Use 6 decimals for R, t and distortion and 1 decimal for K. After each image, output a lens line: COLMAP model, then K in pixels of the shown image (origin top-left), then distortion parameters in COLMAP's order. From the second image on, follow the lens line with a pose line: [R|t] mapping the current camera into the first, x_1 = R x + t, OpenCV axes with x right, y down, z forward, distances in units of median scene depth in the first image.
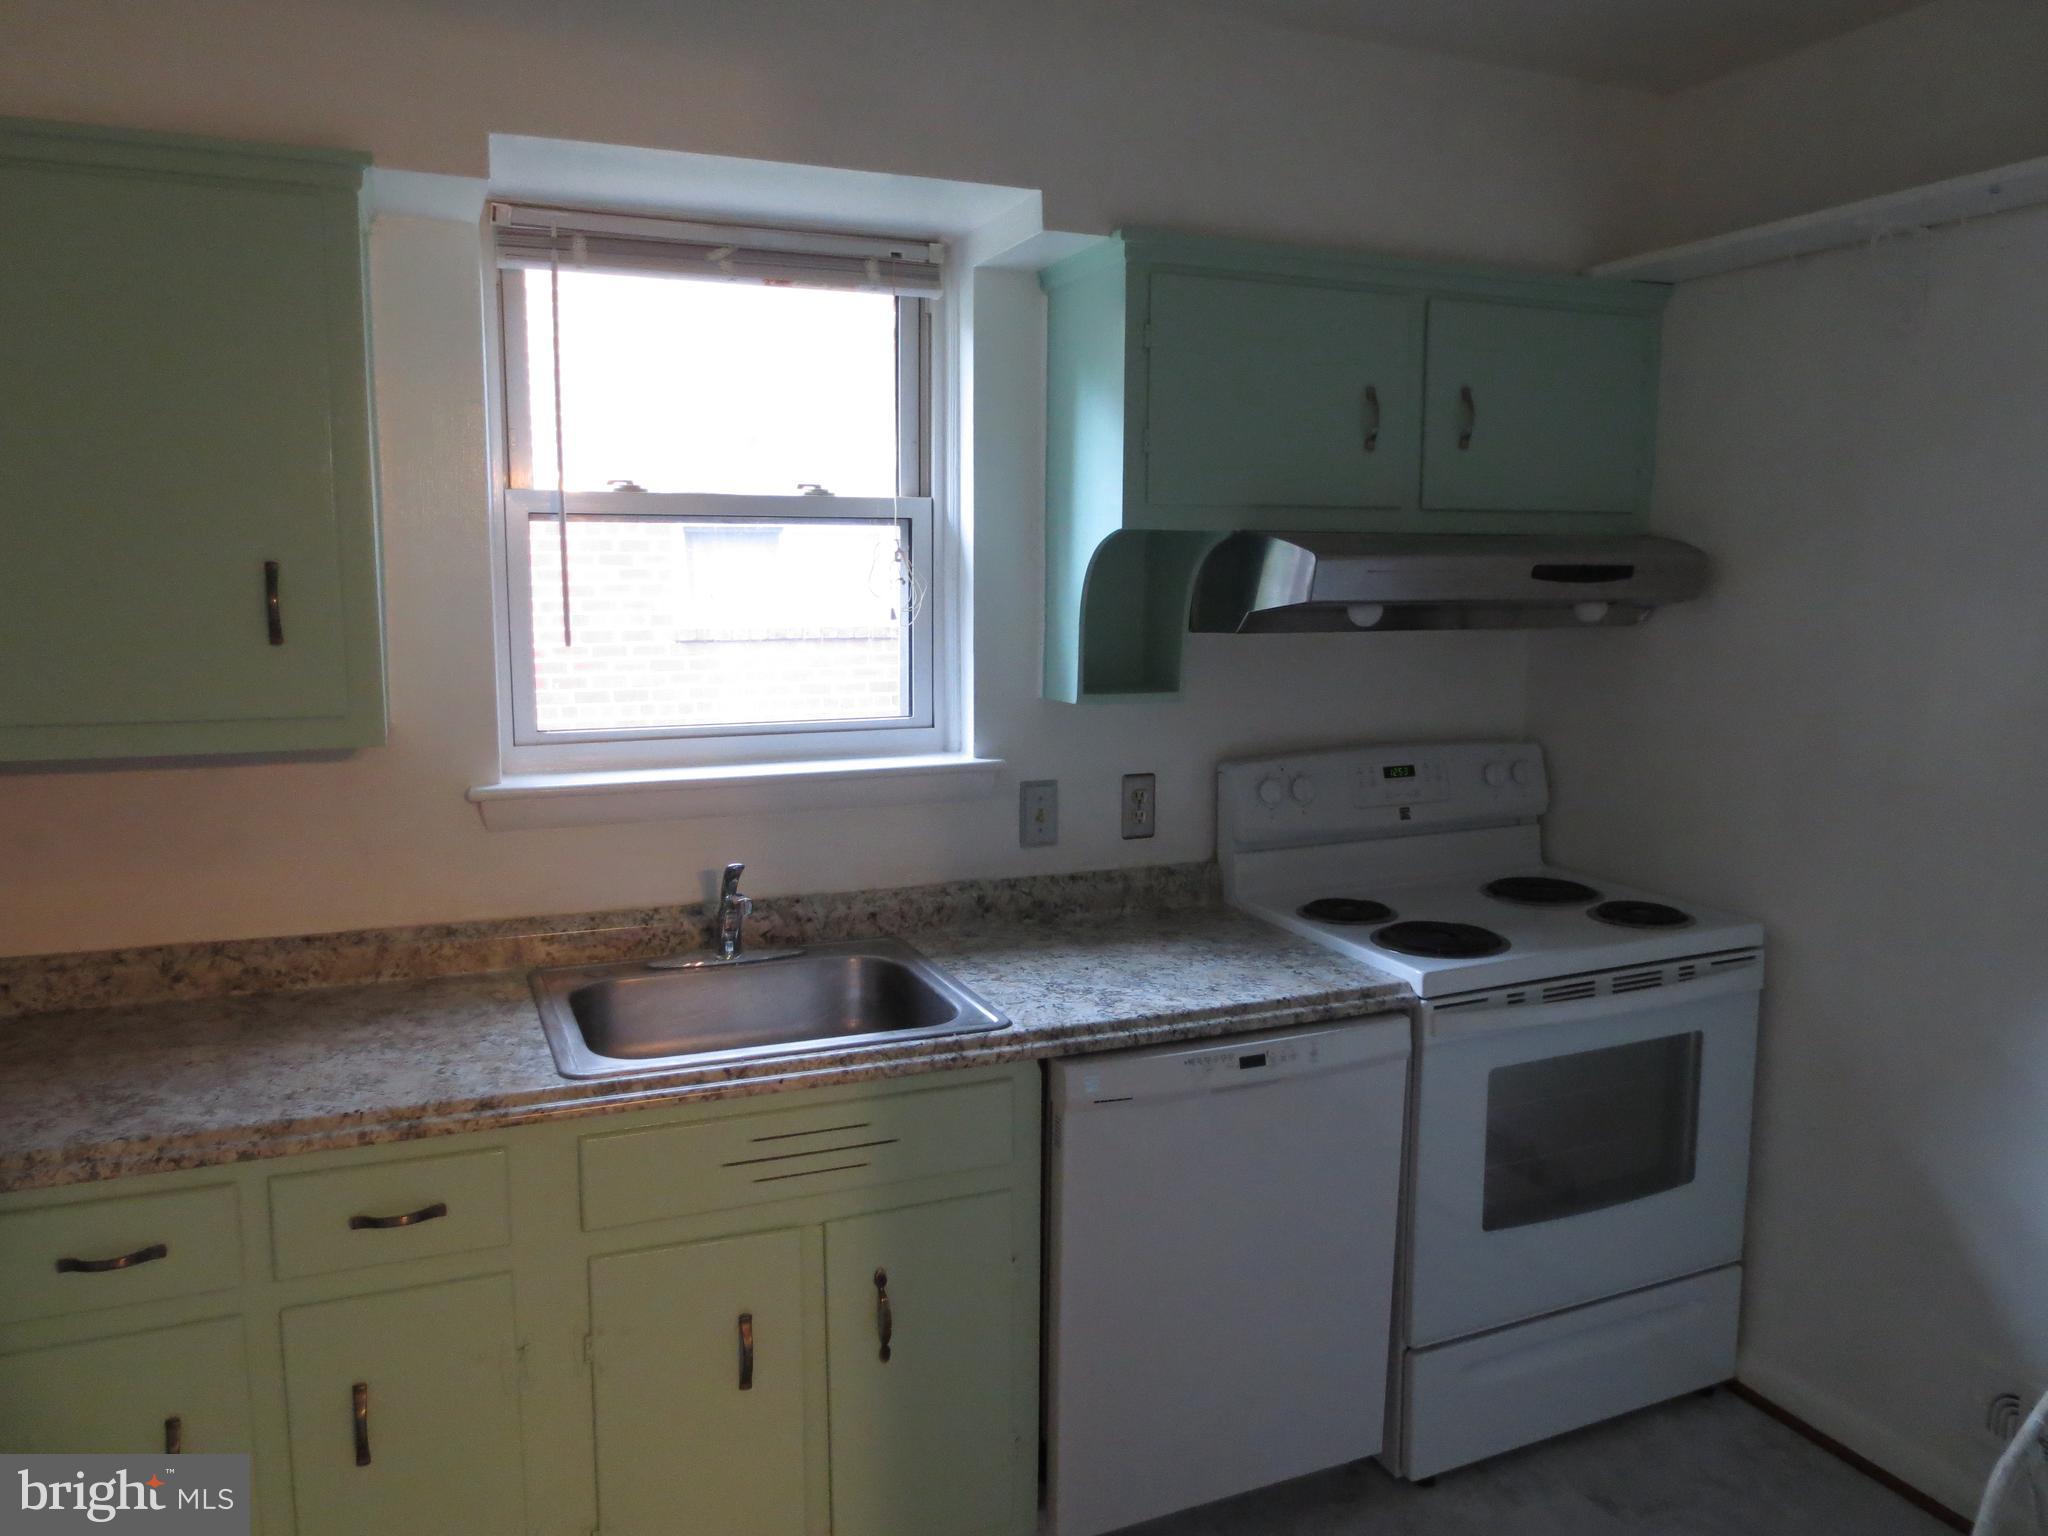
lens RADIAL K [[1487.3, 0, 1024.0], [0, 1487.3, 768.0], [0, 0, 1]] dist [-0.032301, 0.028996]
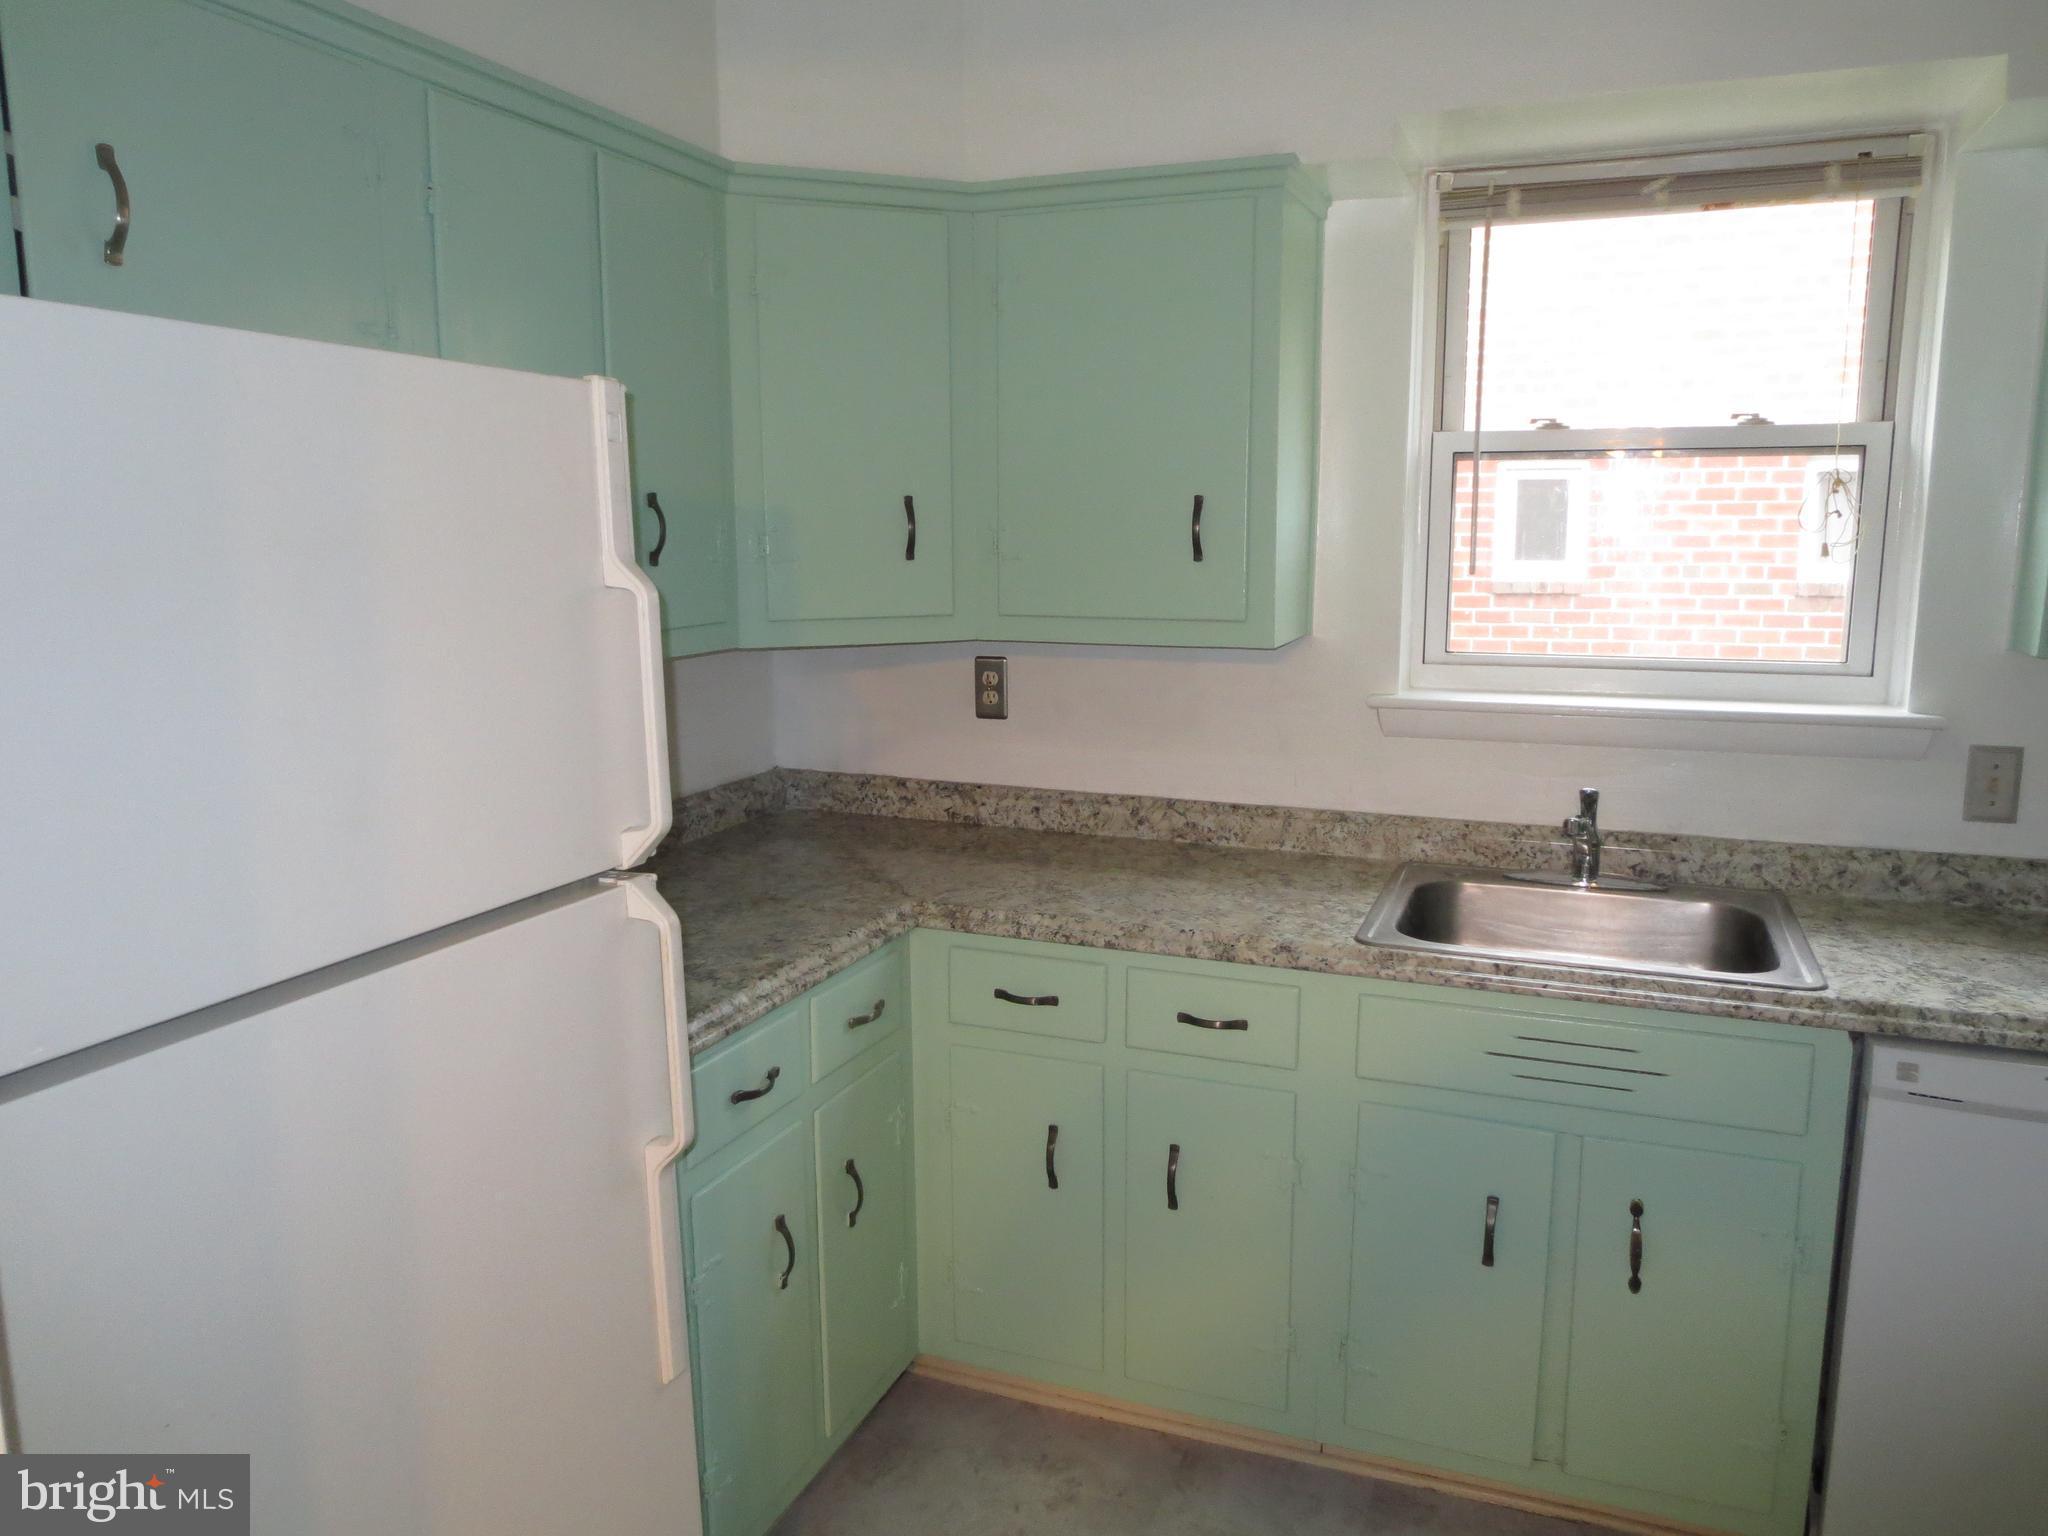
lens RADIAL K [[1487.3, 0, 1024.0], [0, 1487.3, 768.0], [0, 0, 1]] dist [-0.032301, 0.028996]
pose [[0.707114, 0.107982, -0.698805, 0.253930], [-0.089346, 0.993994, 0.063186, 0.021331], [0.701432, 0.017756, 0.712516, -0.005459]]
